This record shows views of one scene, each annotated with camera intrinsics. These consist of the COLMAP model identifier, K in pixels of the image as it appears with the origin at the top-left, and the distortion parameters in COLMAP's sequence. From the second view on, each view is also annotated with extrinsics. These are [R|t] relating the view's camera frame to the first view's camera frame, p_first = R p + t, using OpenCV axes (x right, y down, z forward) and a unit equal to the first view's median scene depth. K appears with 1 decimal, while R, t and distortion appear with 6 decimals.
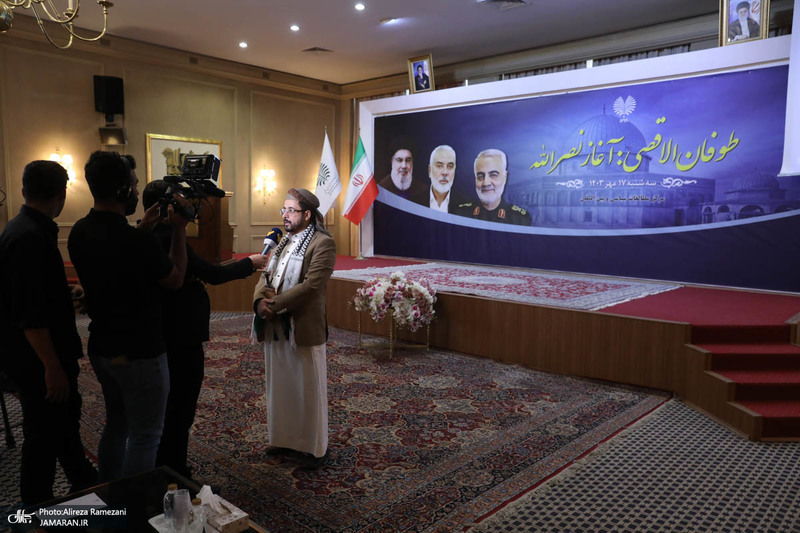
lens RADIAL K [[612.6, 0, 400.6], [0, 612.6, 265.7], [0, 0, 1]] dist [0.000784, 0.000590]
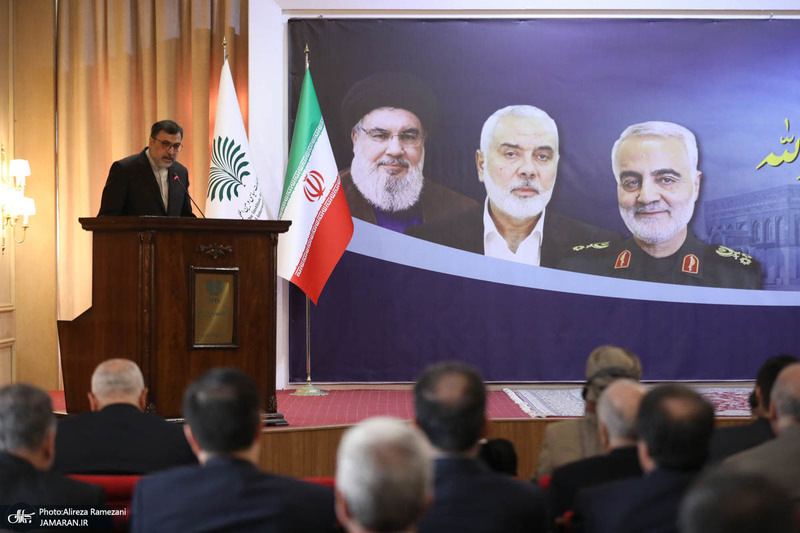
lens RADIAL K [[2193.9, 0, 400.0], [0, 2193.9, 266.1], [0, 0, 1]] dist [0.120349, 0.000000]
pose [[0.672168, -0.022890, 0.740044, -1.142502], [0.083964, 0.995431, -0.045473, -0.027369], [-0.735622, 0.092703, 0.671019, 0.069413]]
